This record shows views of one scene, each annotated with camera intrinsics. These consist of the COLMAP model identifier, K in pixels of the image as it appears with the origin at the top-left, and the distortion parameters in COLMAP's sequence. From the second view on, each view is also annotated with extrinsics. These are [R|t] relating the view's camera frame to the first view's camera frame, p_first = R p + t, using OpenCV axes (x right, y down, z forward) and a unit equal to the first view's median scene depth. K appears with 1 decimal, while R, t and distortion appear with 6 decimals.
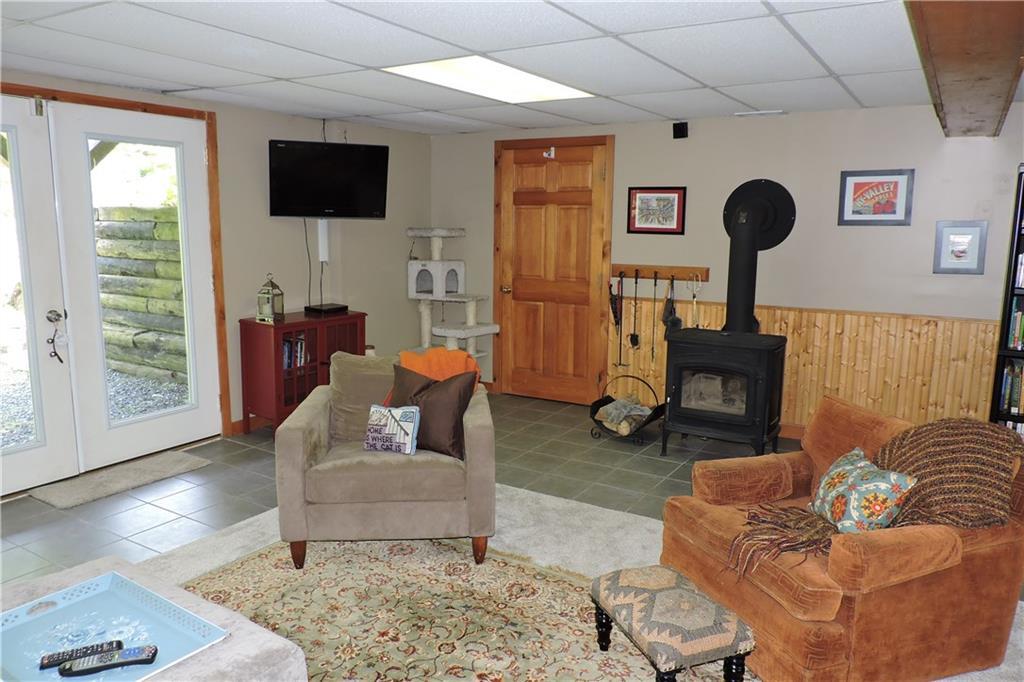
lens RADIAL K [[727.8, 0, 516.3], [0, 727.8, 336.4], [0, 0, 1]] dist [-0.015897, -0.008715]
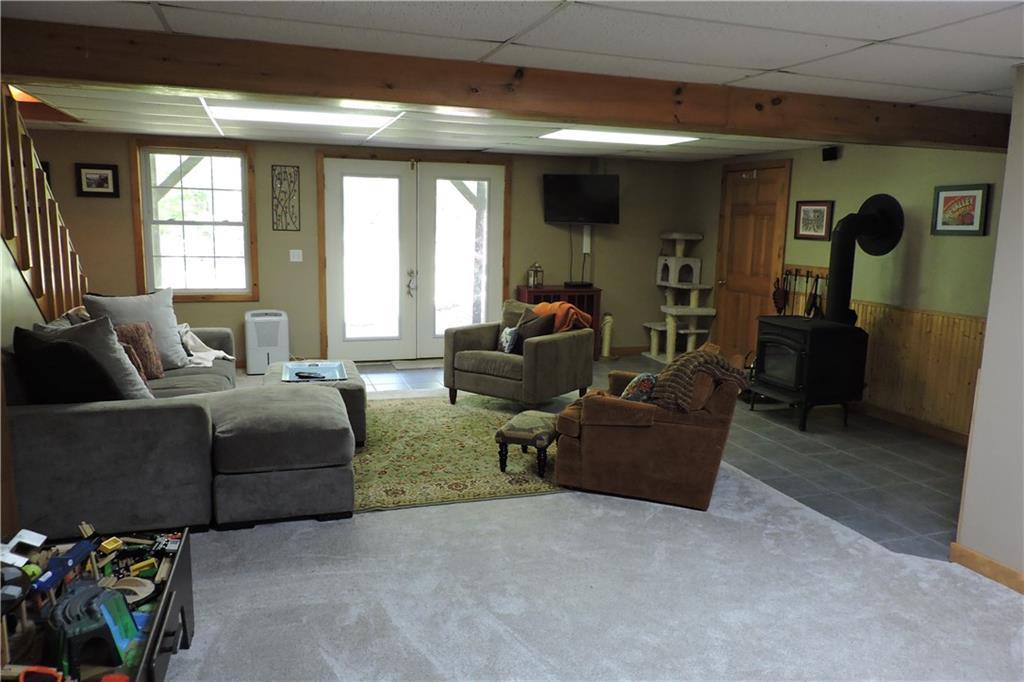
lens RADIAL K [[727.8, 0, 516.3], [0, 727.8, 336.4], [0, 0, 1]] dist [-0.015897, -0.008715]
pose [[0.768346, 0.106181, -0.631165, 0.604056], [-0.111646, 0.993259, 0.031185, 0.035557], [0.630222, 0.046506, 0.775021, -0.235743]]
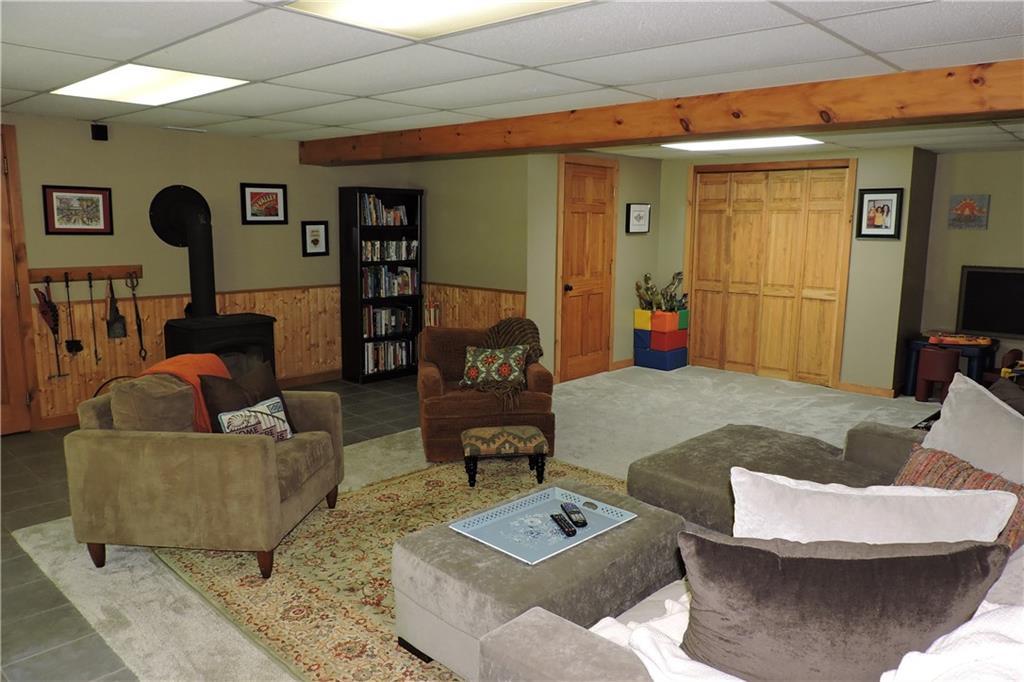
lens RADIAL K [[727.8, 0, 516.3], [0, 727.8, 336.4], [0, 0, 1]] dist [-0.015897, -0.008715]
pose [[0.191372, -0.158526, 0.968631, -0.676620], [0.142514, 0.980901, 0.132378, -0.052817], [-0.971116, 0.112710, 0.210309, 0.245601]]
